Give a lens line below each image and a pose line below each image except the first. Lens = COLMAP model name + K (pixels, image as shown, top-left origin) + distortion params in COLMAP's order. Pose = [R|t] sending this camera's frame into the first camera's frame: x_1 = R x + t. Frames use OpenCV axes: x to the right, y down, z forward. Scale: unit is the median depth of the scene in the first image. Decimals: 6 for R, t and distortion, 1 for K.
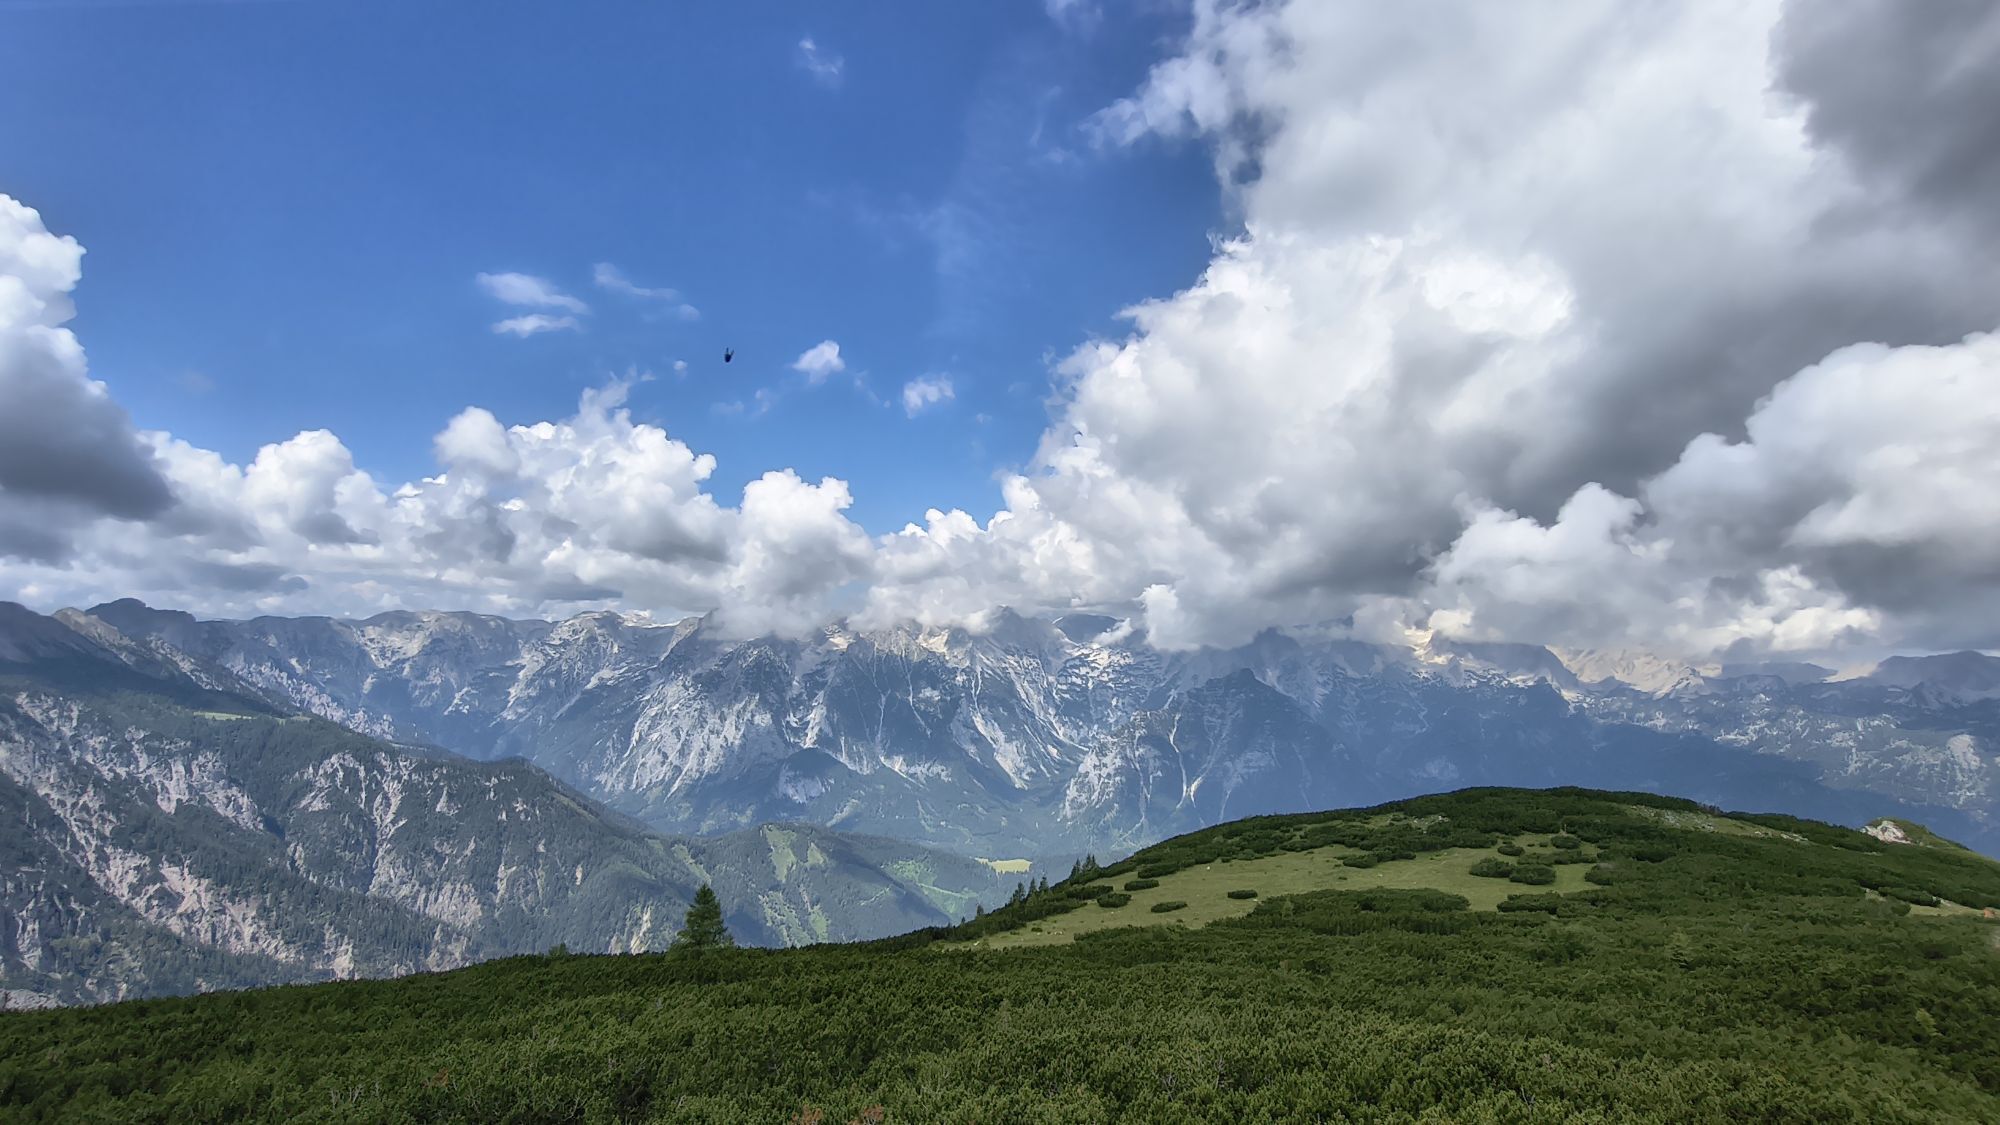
lens RADIAL K [[921.8, 0, 1007.3], [0, 921.8, 562.1], [0, 0, 1]] dist [0.004317, 0.001370]
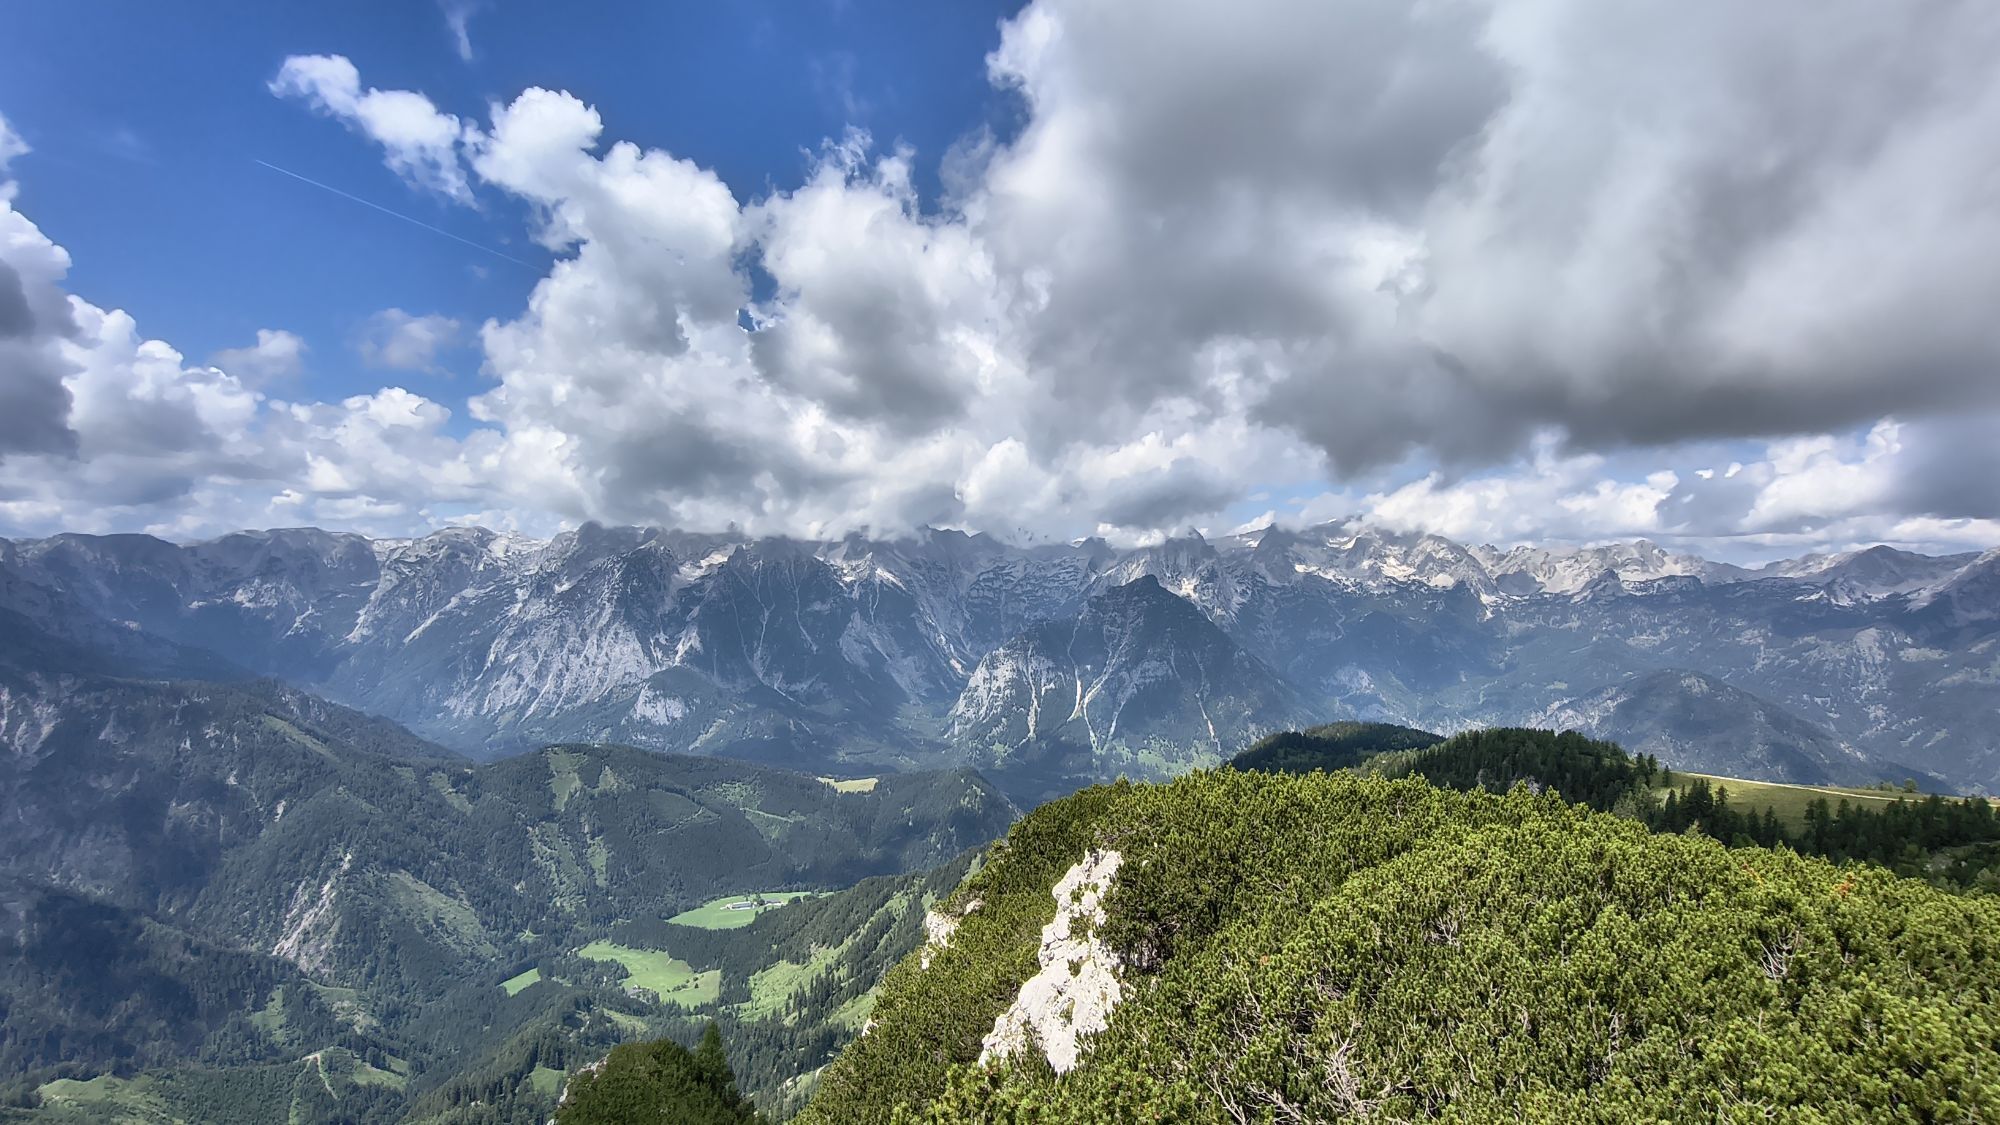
lens RADIAL K [[921.8, 0, 1007.3], [0, 921.8, 562.1], [0, 0, 1]] dist [0.004317, 0.001370]
pose [[0.999021, -0.014734, 0.041705, 0.077726], [0.011259, 0.996538, 0.082367, 0.023663], [-0.042775, -0.081817, 0.995729, 0.068766]]
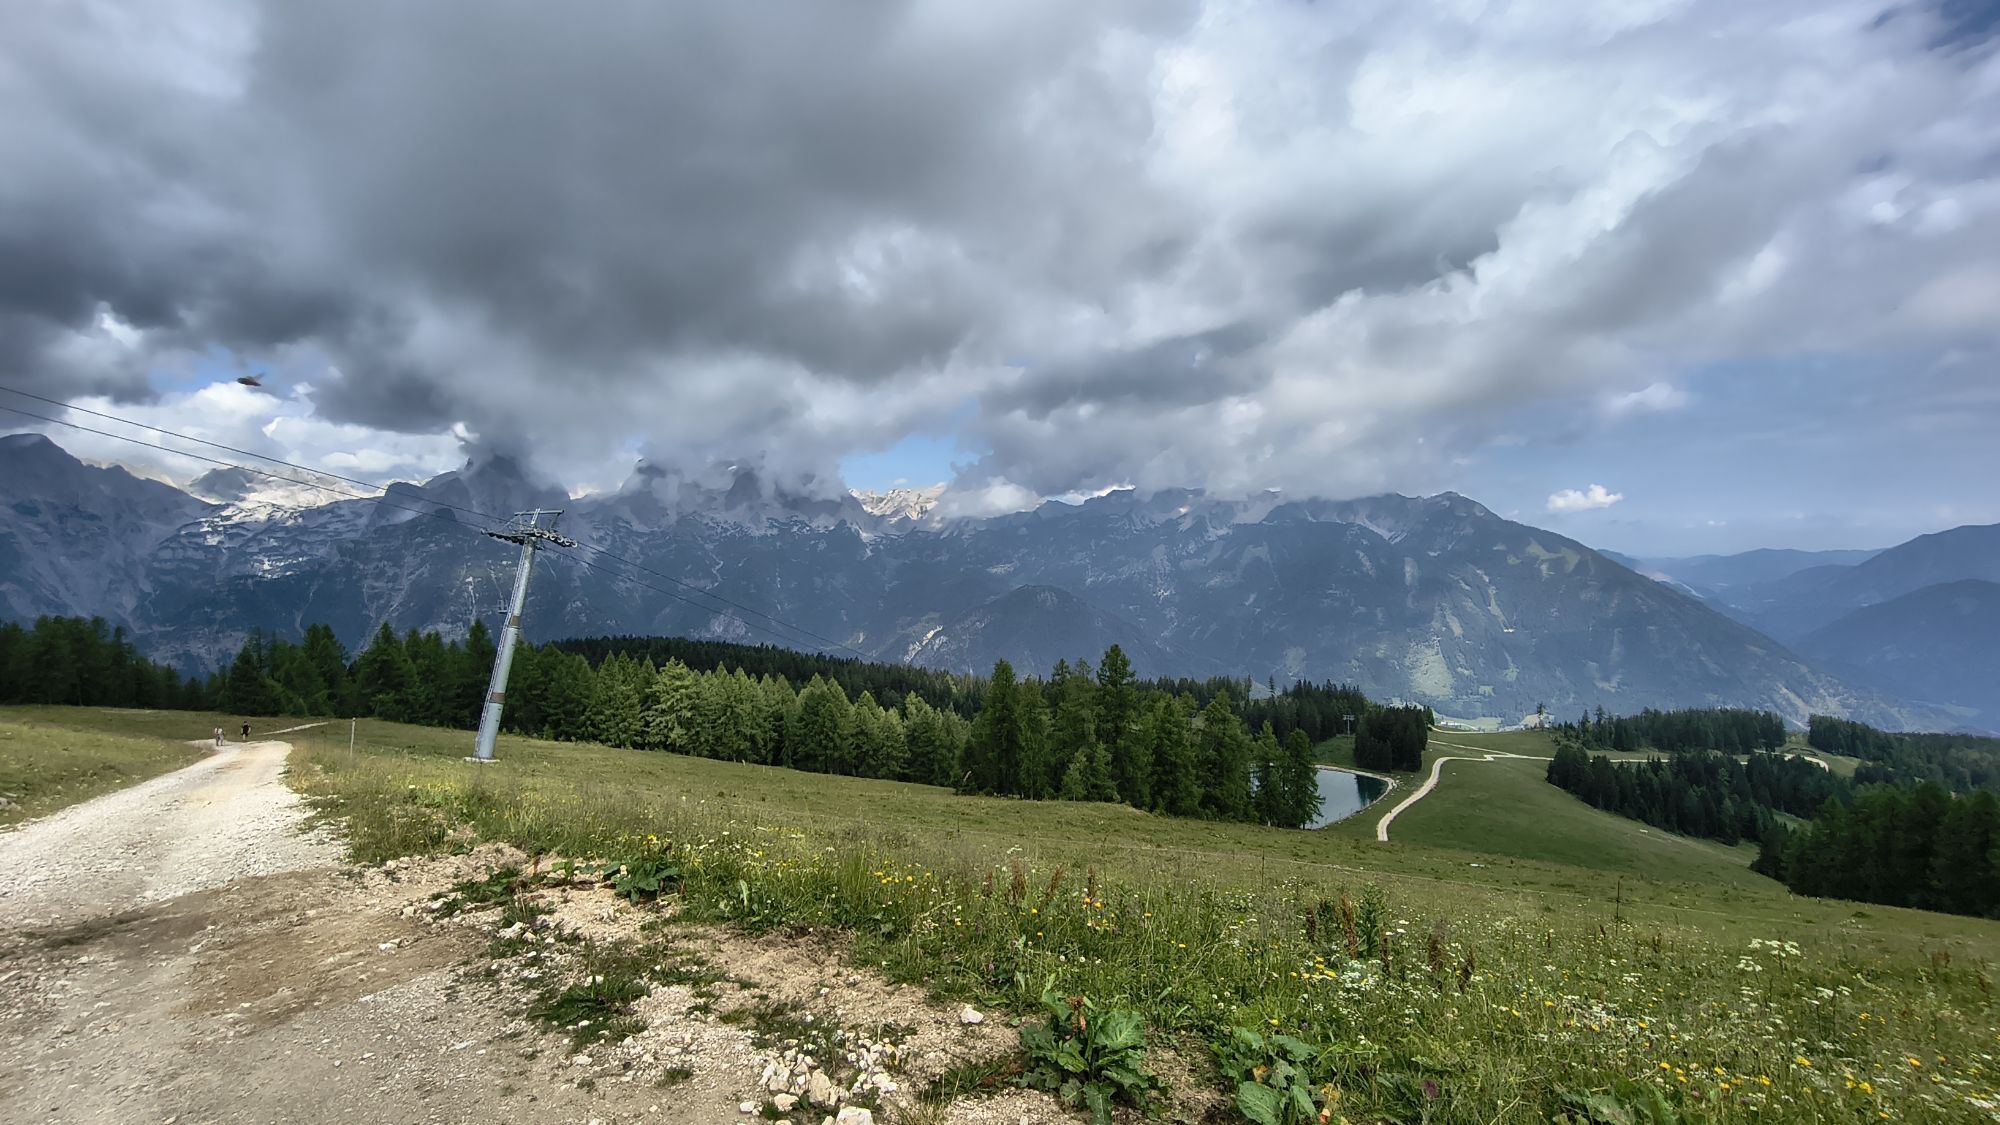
lens RADIAL K [[921.8, 0, 1007.3], [0, 921.8, 562.1], [0, 0, 1]] dist [0.004317, 0.001370]
pose [[0.785936, -0.058404, 0.615543, 0.173530], [-0.014203, 0.993561, 0.112406, 0.076316], [-0.618145, -0.097087, 0.780046, 0.215593]]
